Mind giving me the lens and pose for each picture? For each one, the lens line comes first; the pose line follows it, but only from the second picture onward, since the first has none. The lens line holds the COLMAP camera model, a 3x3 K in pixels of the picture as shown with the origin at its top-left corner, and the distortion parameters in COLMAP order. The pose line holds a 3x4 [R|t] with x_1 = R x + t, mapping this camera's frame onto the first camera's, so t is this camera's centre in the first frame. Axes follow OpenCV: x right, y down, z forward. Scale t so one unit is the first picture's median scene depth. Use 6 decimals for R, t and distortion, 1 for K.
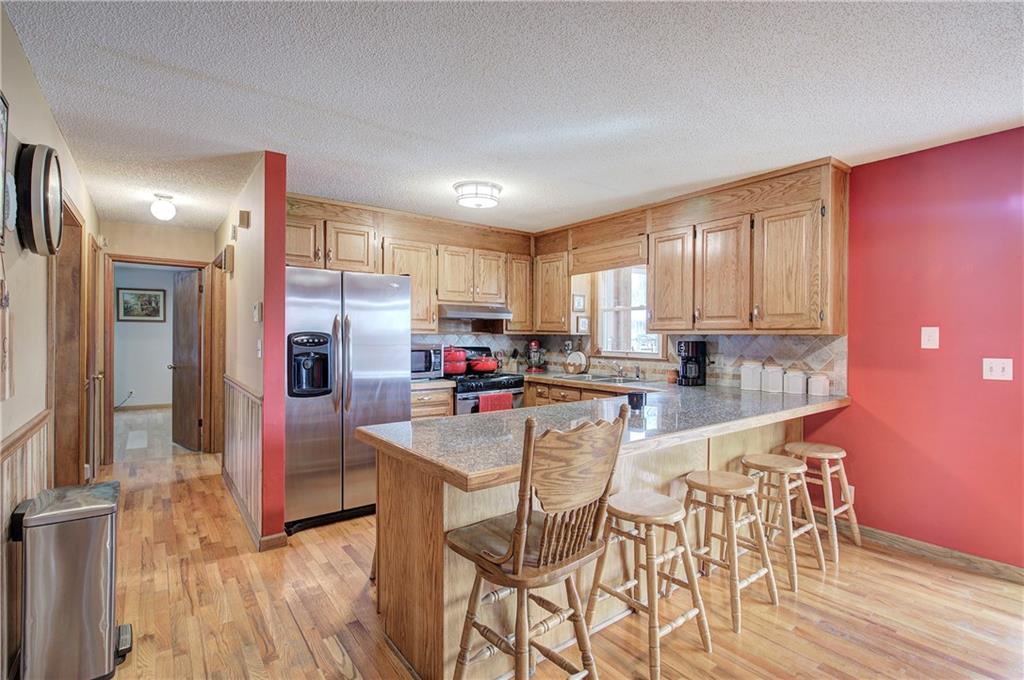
lens RADIAL K [[481.0, 0, 513.3], [0, 481.0, 337.8], [0, 0, 1]] dist [-0.002208, 0.001260]
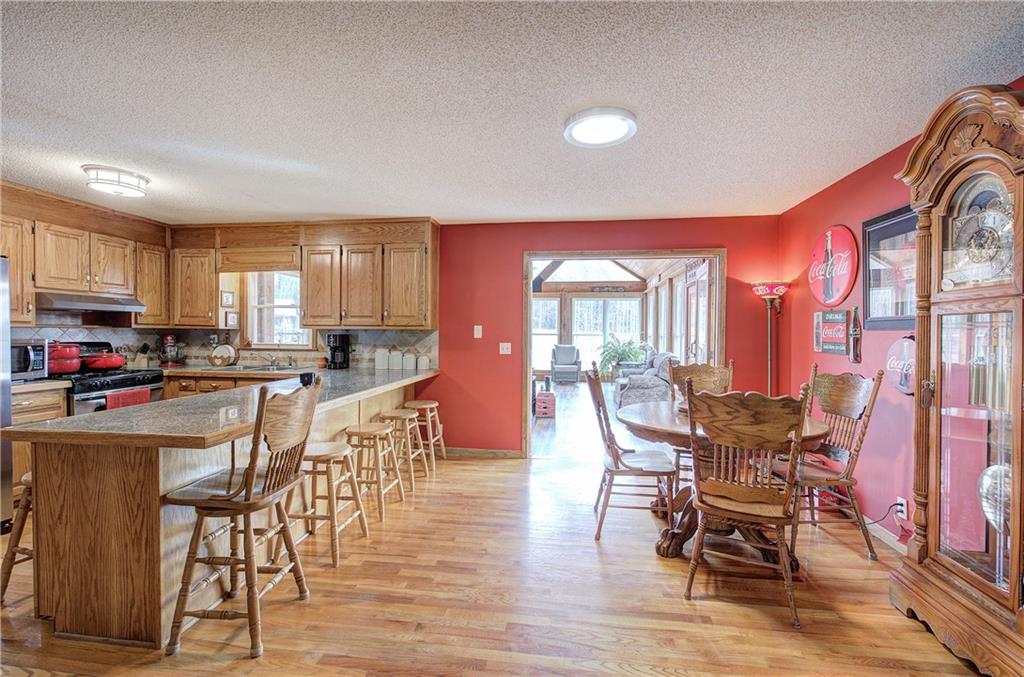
lens RADIAL K [[435.8, 0, 514.9], [0, 435.8, 335.2], [0, 0, 1]] dist [0.000250, 0.000071]
pose [[0.703537, -0.005349, 0.710638, -0.140012], [0.000494, 0.999975, 0.007038, 0.001512], [-0.710658, -0.004600, 0.703522, -0.177287]]
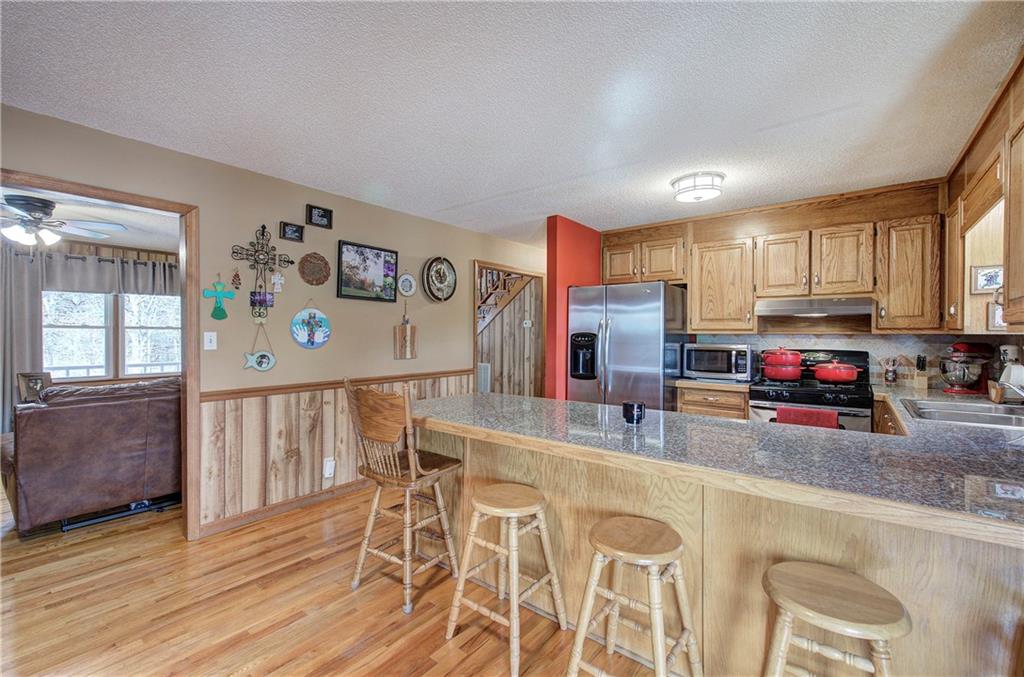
lens RADIAL K [[435.8, 0, 510.3], [0, 435.8, 335.6], [0, 0, 1]] dist [0.000250, 0.000071]
pose [[0.263573, 0.003293, -0.964634, 0.670539], [-0.004823, 0.999986, 0.002096, -0.005461], [0.964627, 0.004100, 0.263586, 0.422908]]
